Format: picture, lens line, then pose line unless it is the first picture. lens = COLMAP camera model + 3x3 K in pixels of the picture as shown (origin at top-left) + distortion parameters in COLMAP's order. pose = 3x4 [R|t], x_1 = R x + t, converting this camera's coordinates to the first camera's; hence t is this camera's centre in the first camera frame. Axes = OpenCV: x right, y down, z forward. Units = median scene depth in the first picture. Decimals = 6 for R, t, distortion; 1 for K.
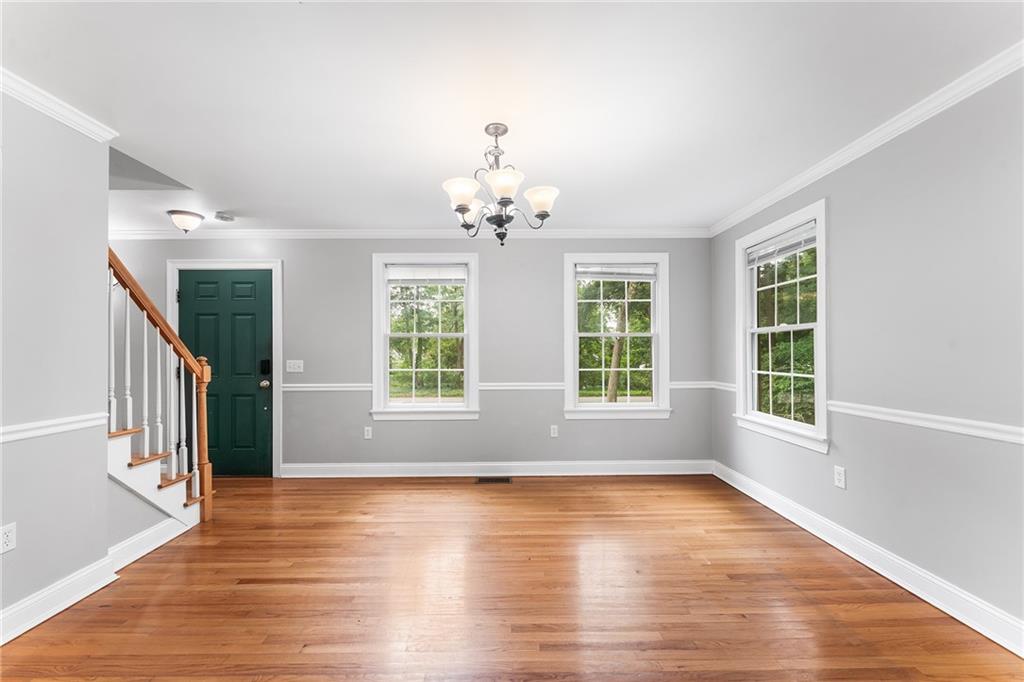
lens RADIAL K [[432.7, 0, 514.5], [0, 432.7, 349.1], [0, 0, 1]] dist [0.003166, -0.000908]
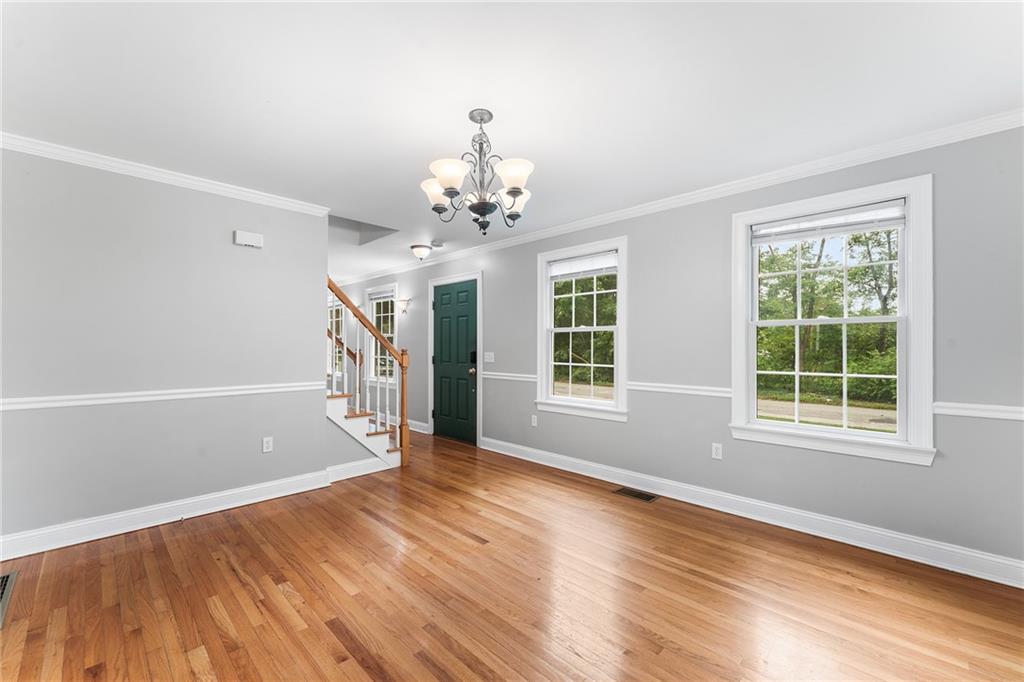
lens RADIAL K [[432.7, 0, 512.0], [0, 432.7, 343.2], [0, 0, 1]] dist [0.003166, -0.000908]
pose [[0.686121, 0.000257, -0.727488, 0.440620], [-0.000375, 1.000000, -0.000001, 0.000421], [0.727488, 0.000273, 0.686121, 0.239433]]
